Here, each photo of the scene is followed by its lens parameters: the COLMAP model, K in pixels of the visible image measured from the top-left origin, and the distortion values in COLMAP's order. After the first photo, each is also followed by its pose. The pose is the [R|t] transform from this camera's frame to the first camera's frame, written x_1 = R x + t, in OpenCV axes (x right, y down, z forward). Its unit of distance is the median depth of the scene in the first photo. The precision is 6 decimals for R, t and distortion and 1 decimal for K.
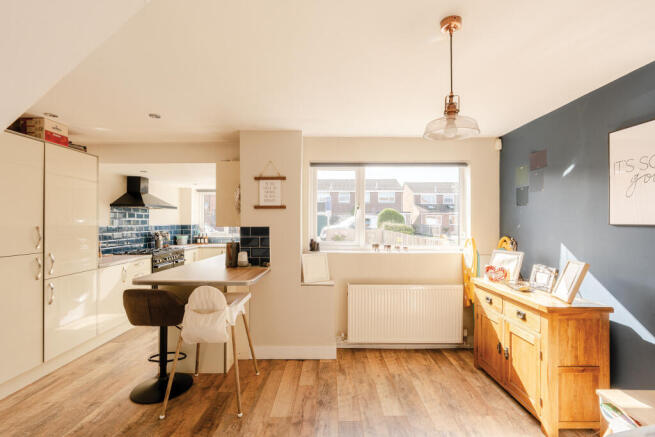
lens RADIAL K [[296.5, 0, 330.4], [0, 296.5, 220.3], [0, 0, 1]] dist [0.002818, 0.000265]
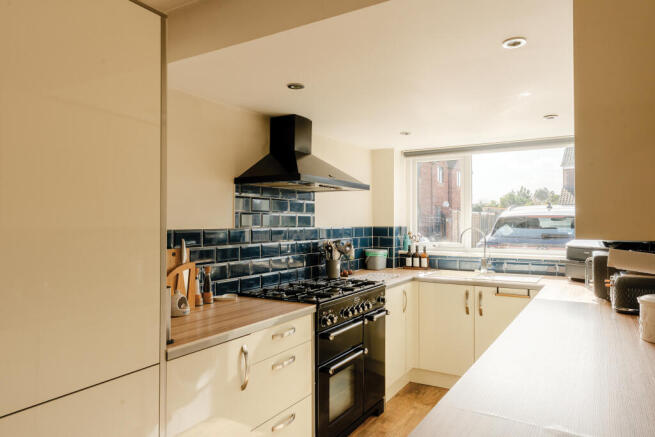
lens RADIAL K [[429.0, 0, 330.7], [0, 429.0, 217.5], [0, 0, 1]] dist [0.005298, 0.001101]
pose [[0.857584, -0.006020, -0.514308, -0.244429], [0.002151, 0.999965, -0.008118, 0.006535], [0.514339, 0.005856, 0.857567, 0.437440]]
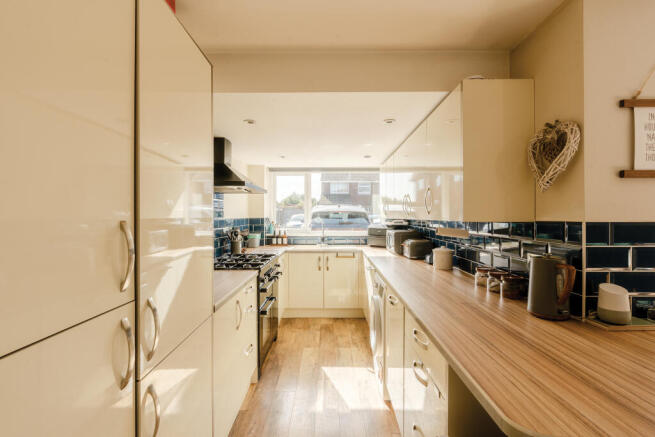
lens RADIAL K [[306.4, 0, 326.6], [0, 306.4, 217.3], [0, 0, 1]] dist [-0.002510, 0.000564]
pose [[0.999997, 0.000844, 0.002352, -0.385522], [-0.000868, 0.999946, 0.010321, 0.006842], [-0.002343, -0.010323, 0.999944, 0.337792]]
